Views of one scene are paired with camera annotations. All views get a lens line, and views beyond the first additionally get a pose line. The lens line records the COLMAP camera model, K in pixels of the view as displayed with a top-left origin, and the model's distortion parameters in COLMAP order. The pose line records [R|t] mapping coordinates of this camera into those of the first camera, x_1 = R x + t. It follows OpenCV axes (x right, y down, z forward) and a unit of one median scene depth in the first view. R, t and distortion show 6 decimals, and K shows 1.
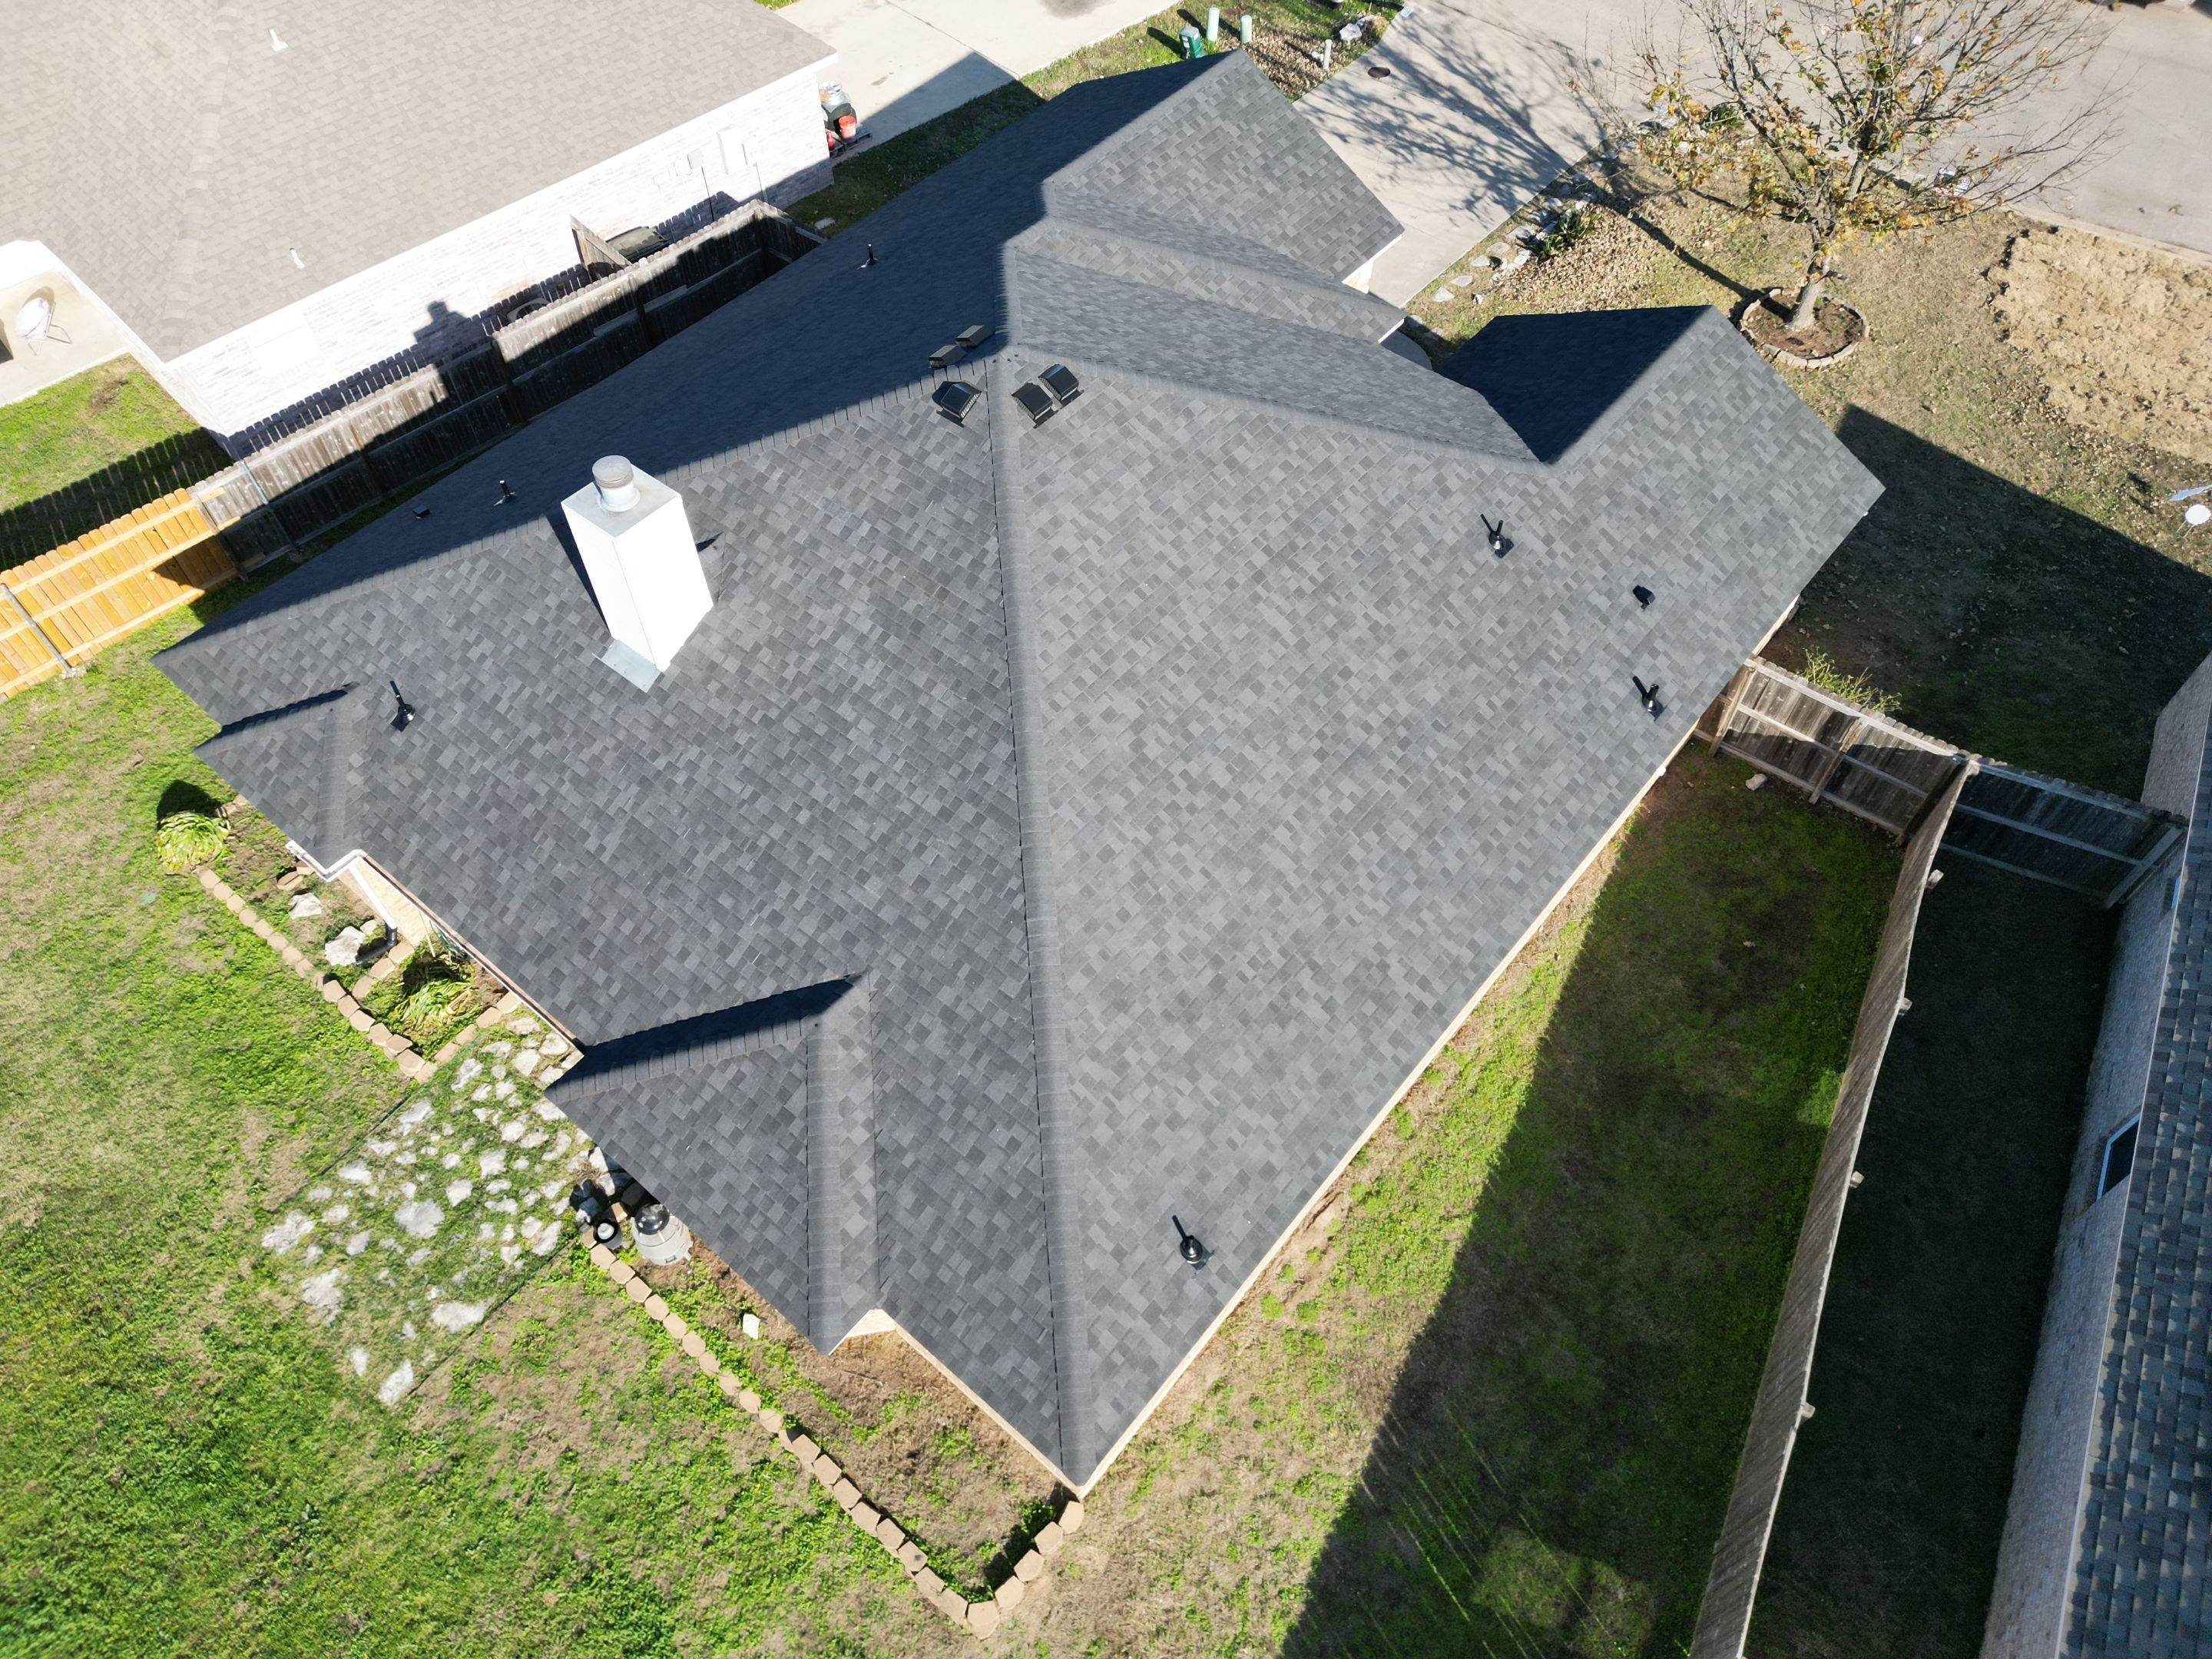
lens RADIAL K [[1548.0, 0, 1103.5], [0, 1548.0, 829.6], [0, 0, 1]] dist [0.071757, -0.067529]
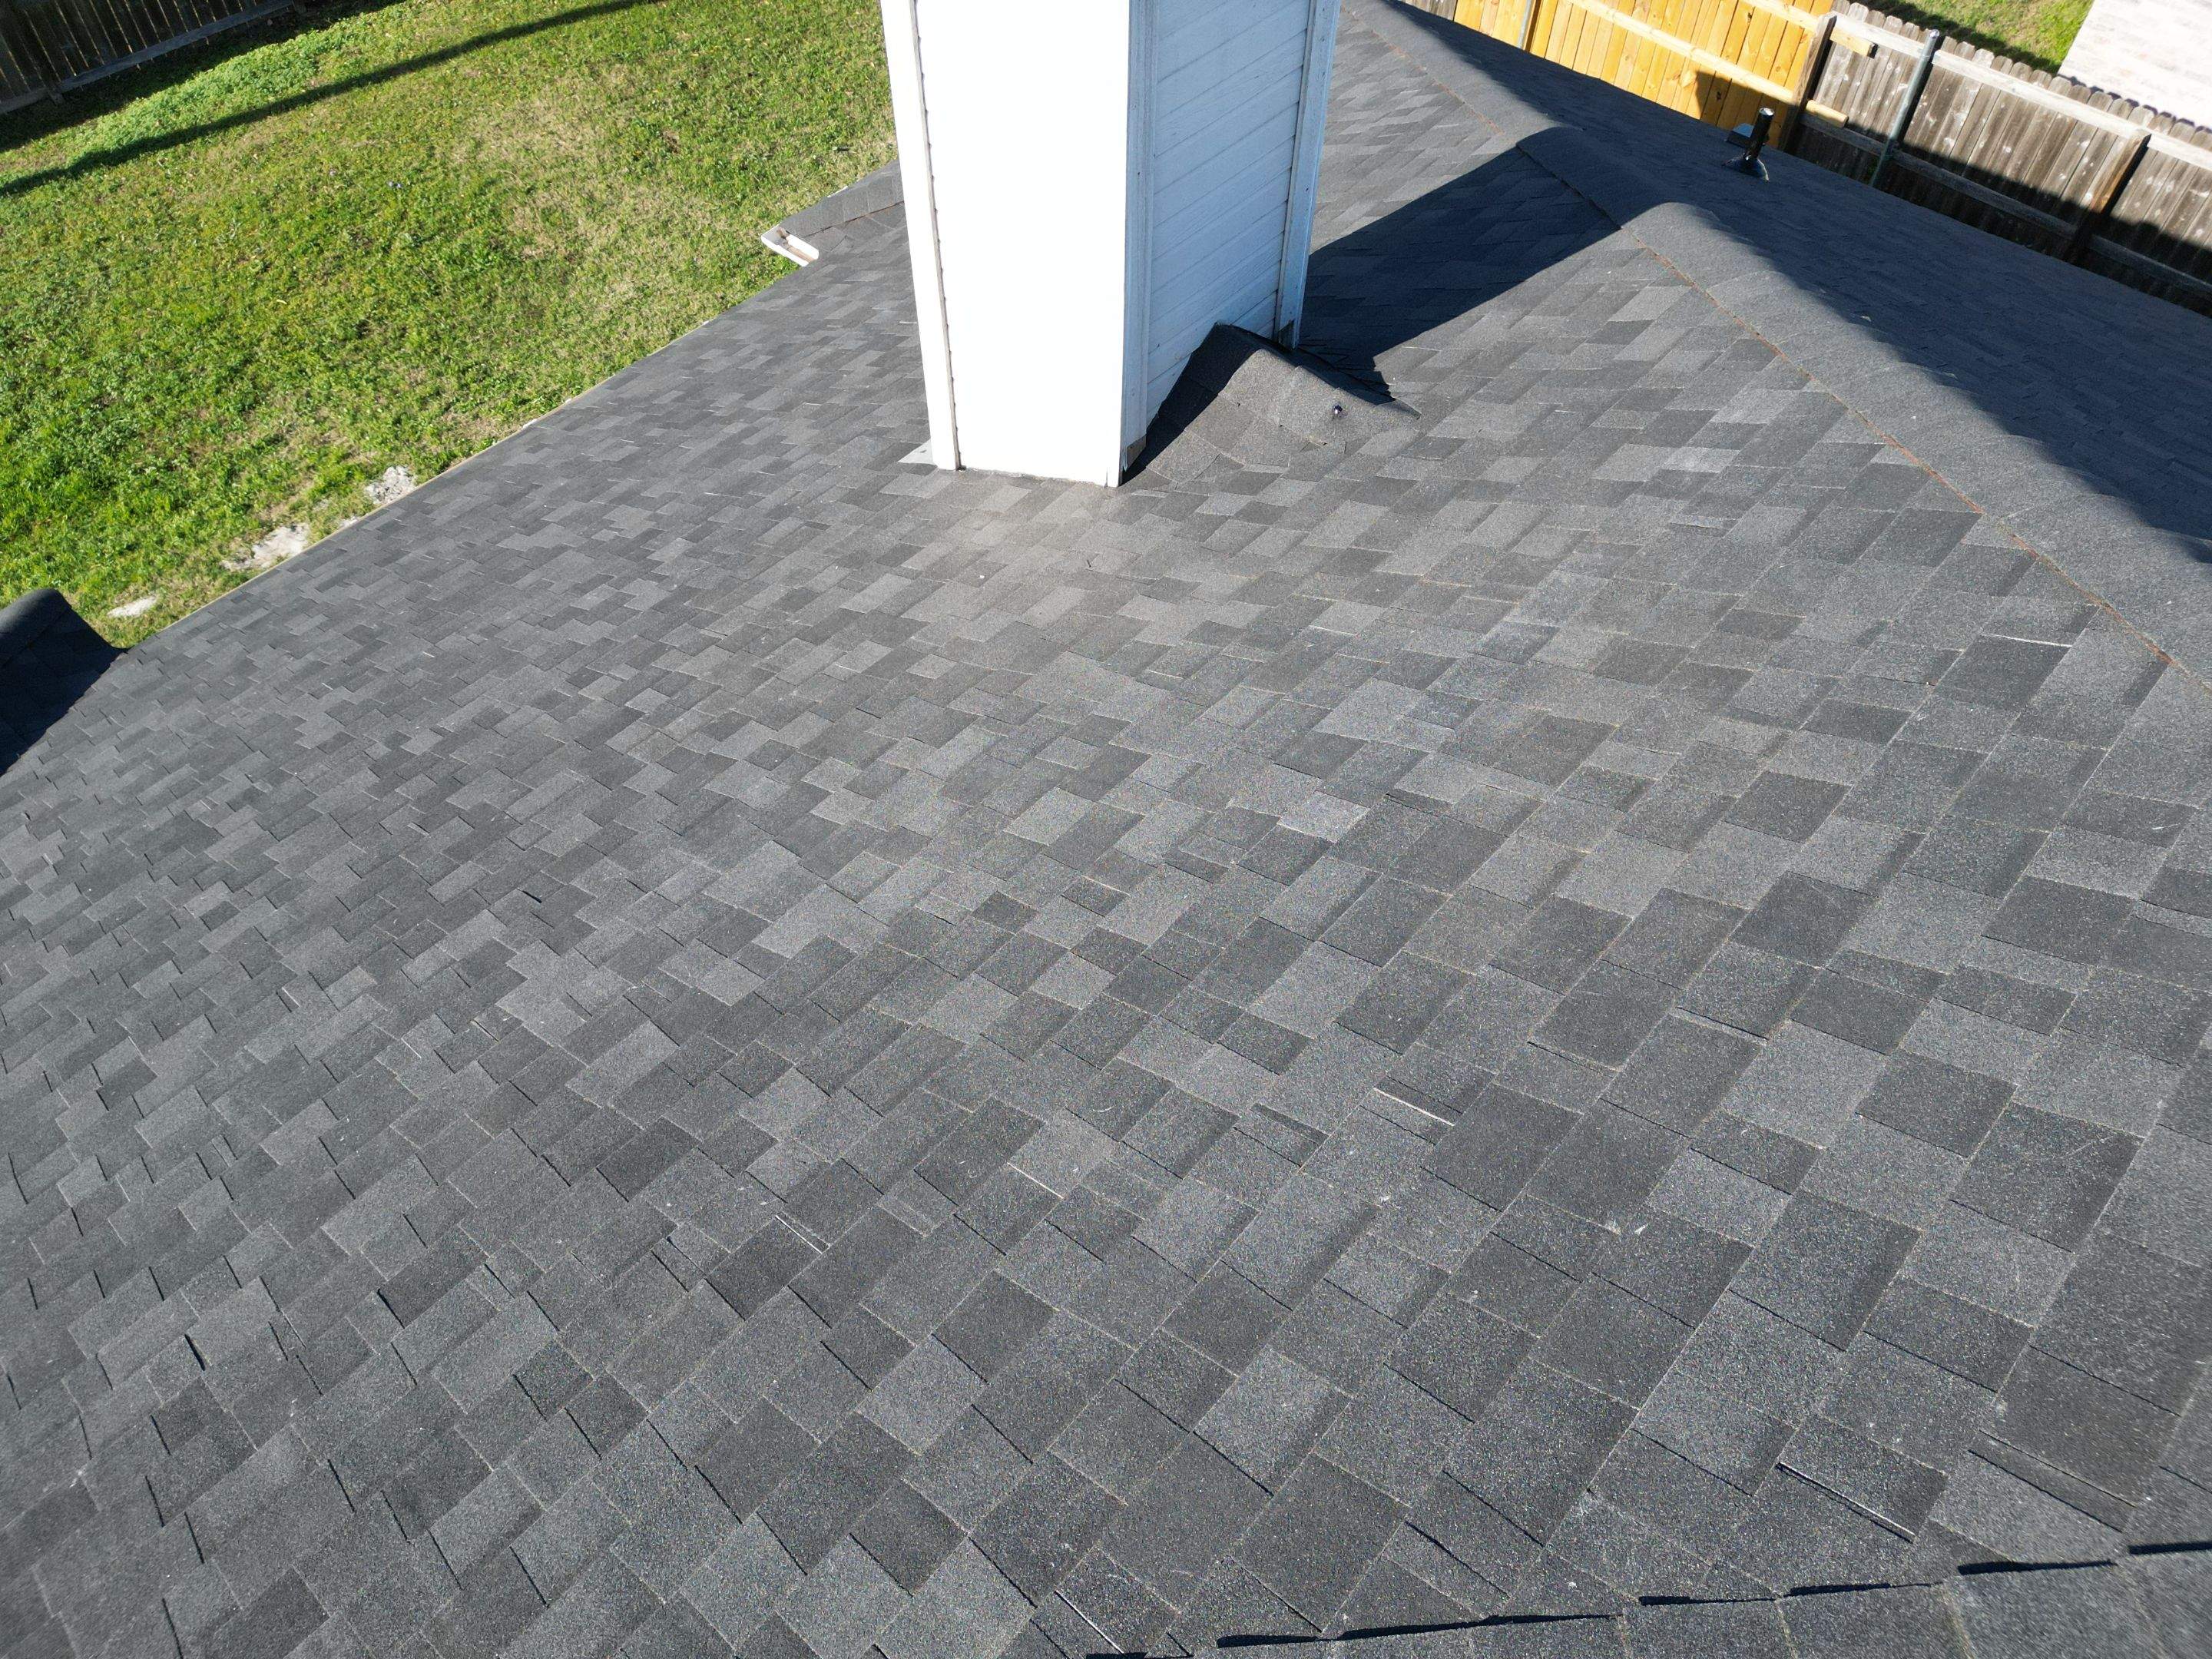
lens RADIAL K [[1548.0, 0, 1100.3], [0, 1548.0, 830.8], [0, 0, 1]] dist [0.071757, -0.067529]
pose [[-0.047032, 0.808801, -0.586199, -0.047411], [-0.800458, 0.320538, 0.506480, -0.249410], [0.597541, 0.493048, 0.632336, 0.835470]]
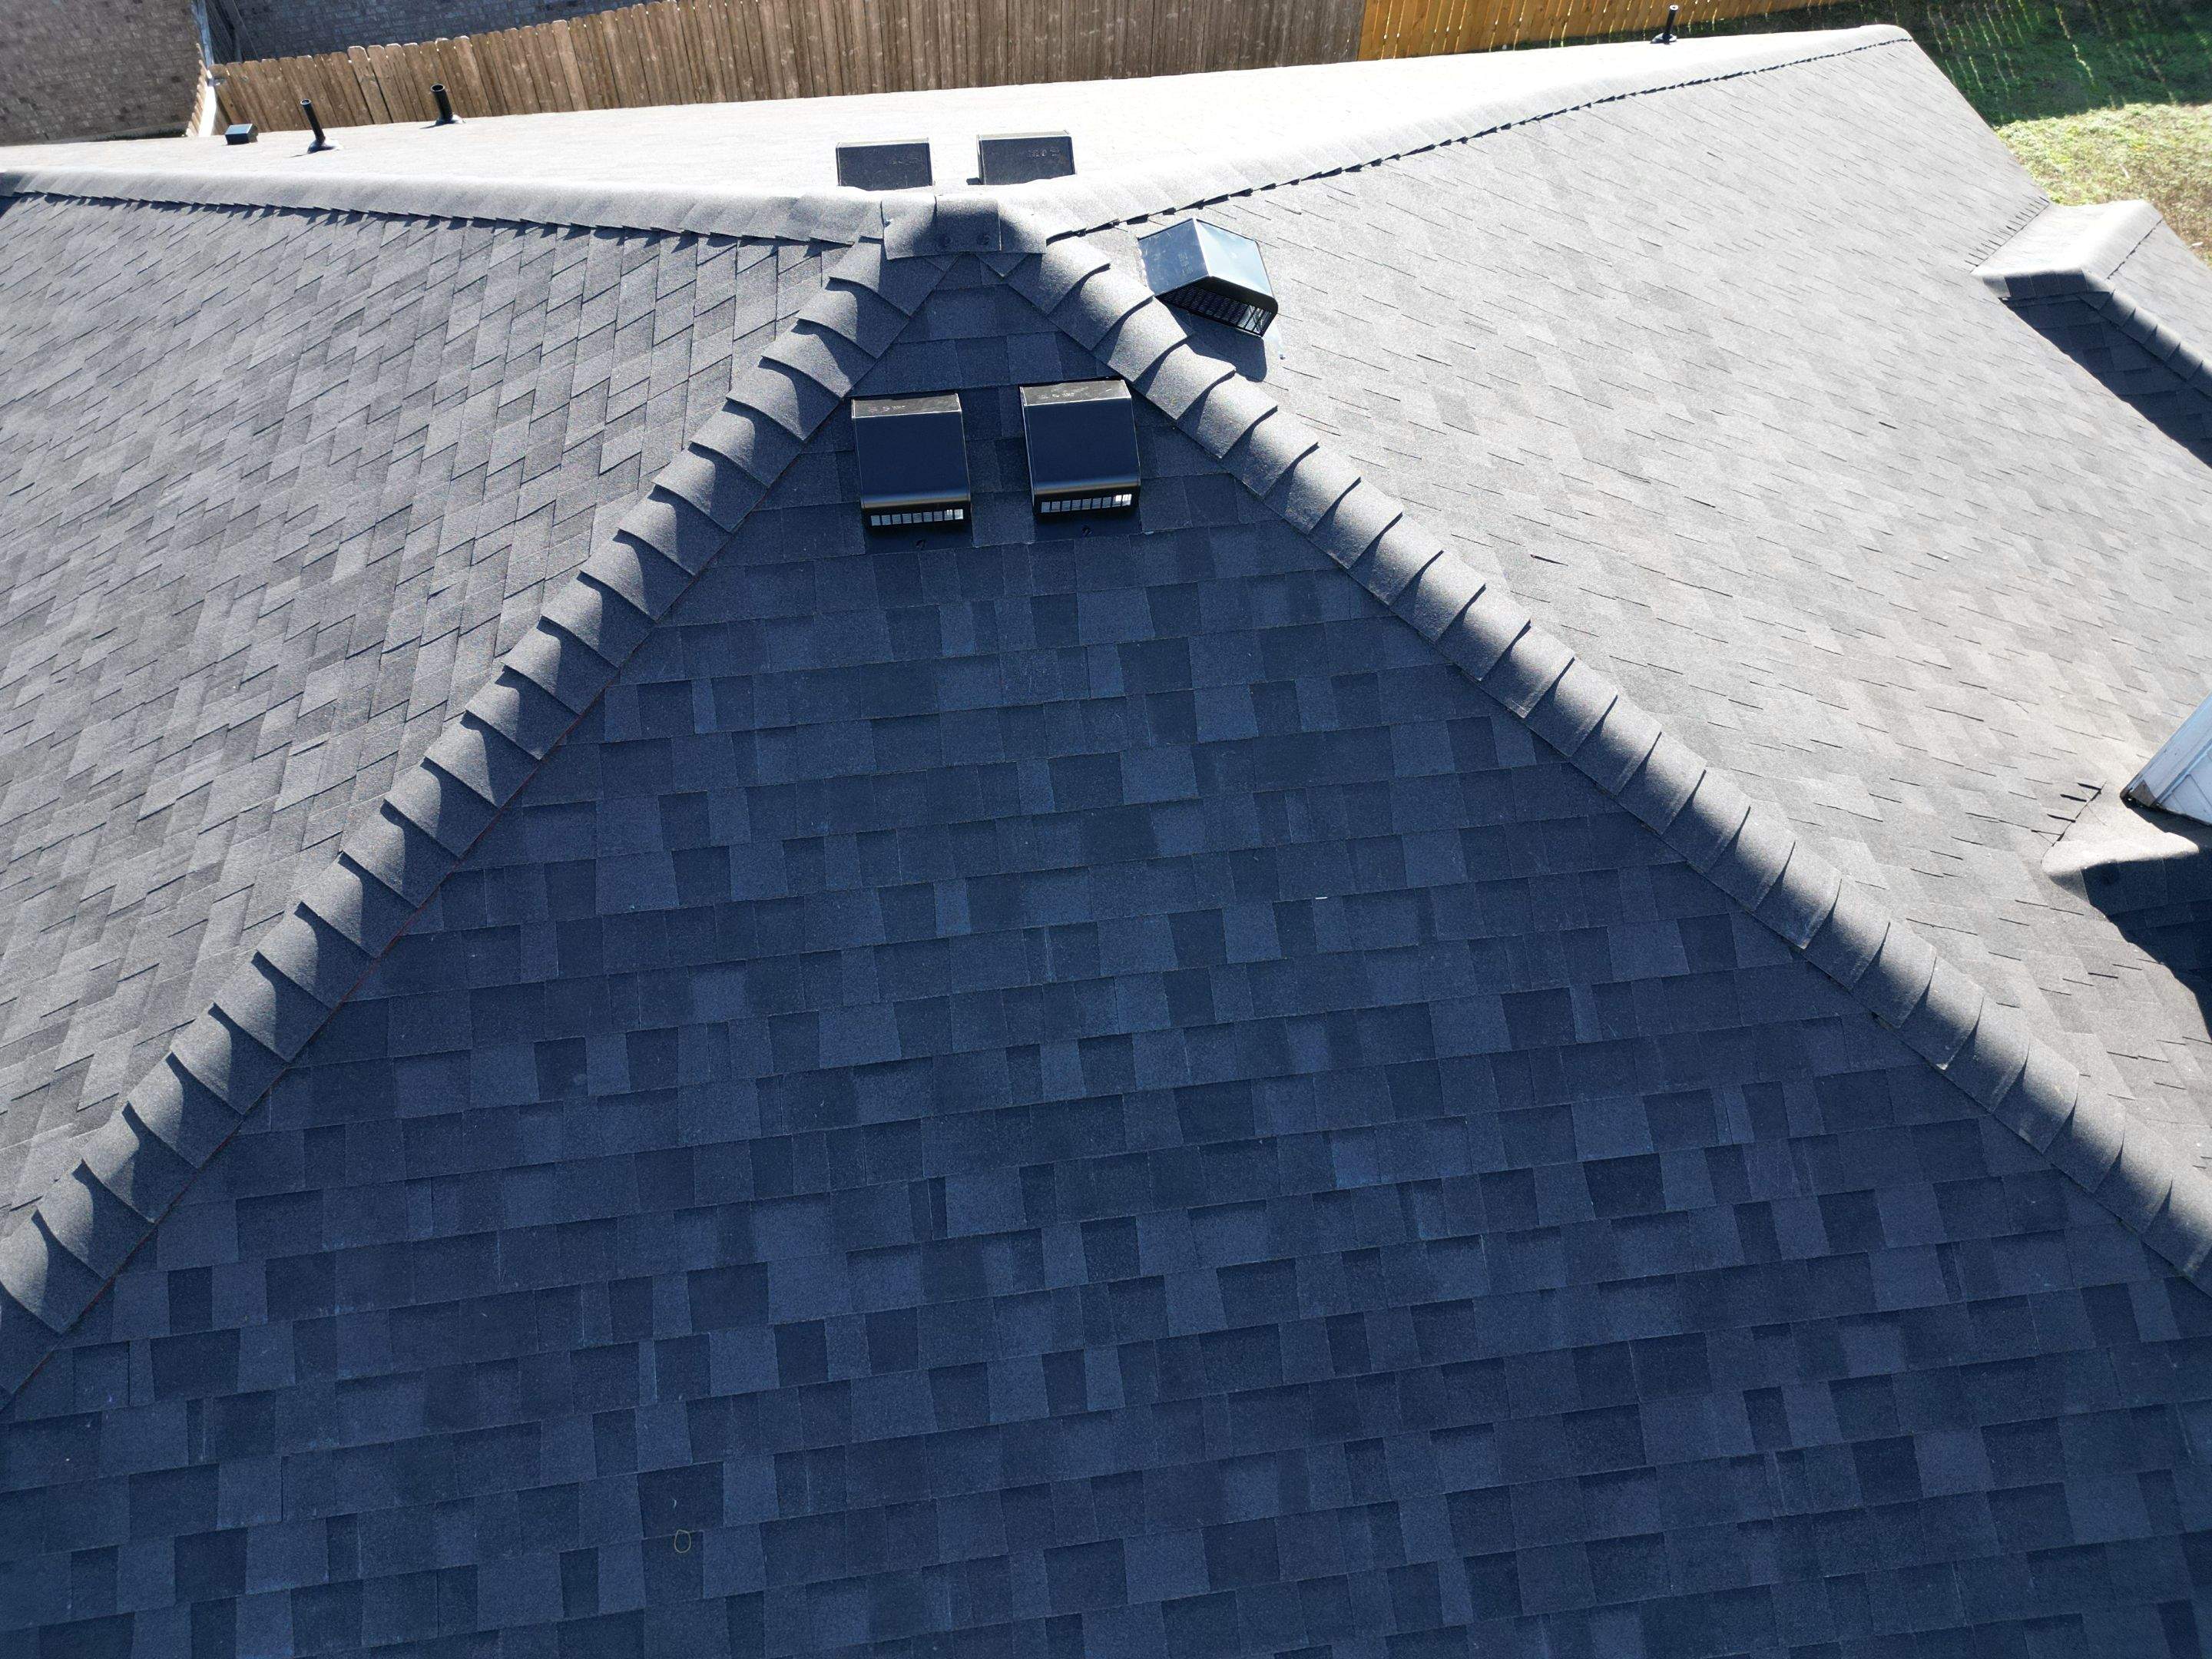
lens RADIAL K [[1548.0, 0, 1102.4], [0, 1548.0, 828.2], [0, 0, 1]] dist [0.071757, -0.067529]
pose [[-0.737882, -0.539337, 0.405766, -0.225919], [0.545333, -0.122195, 0.829265, -0.494960], [-0.397670, 0.833177, 0.384284, 0.938222]]
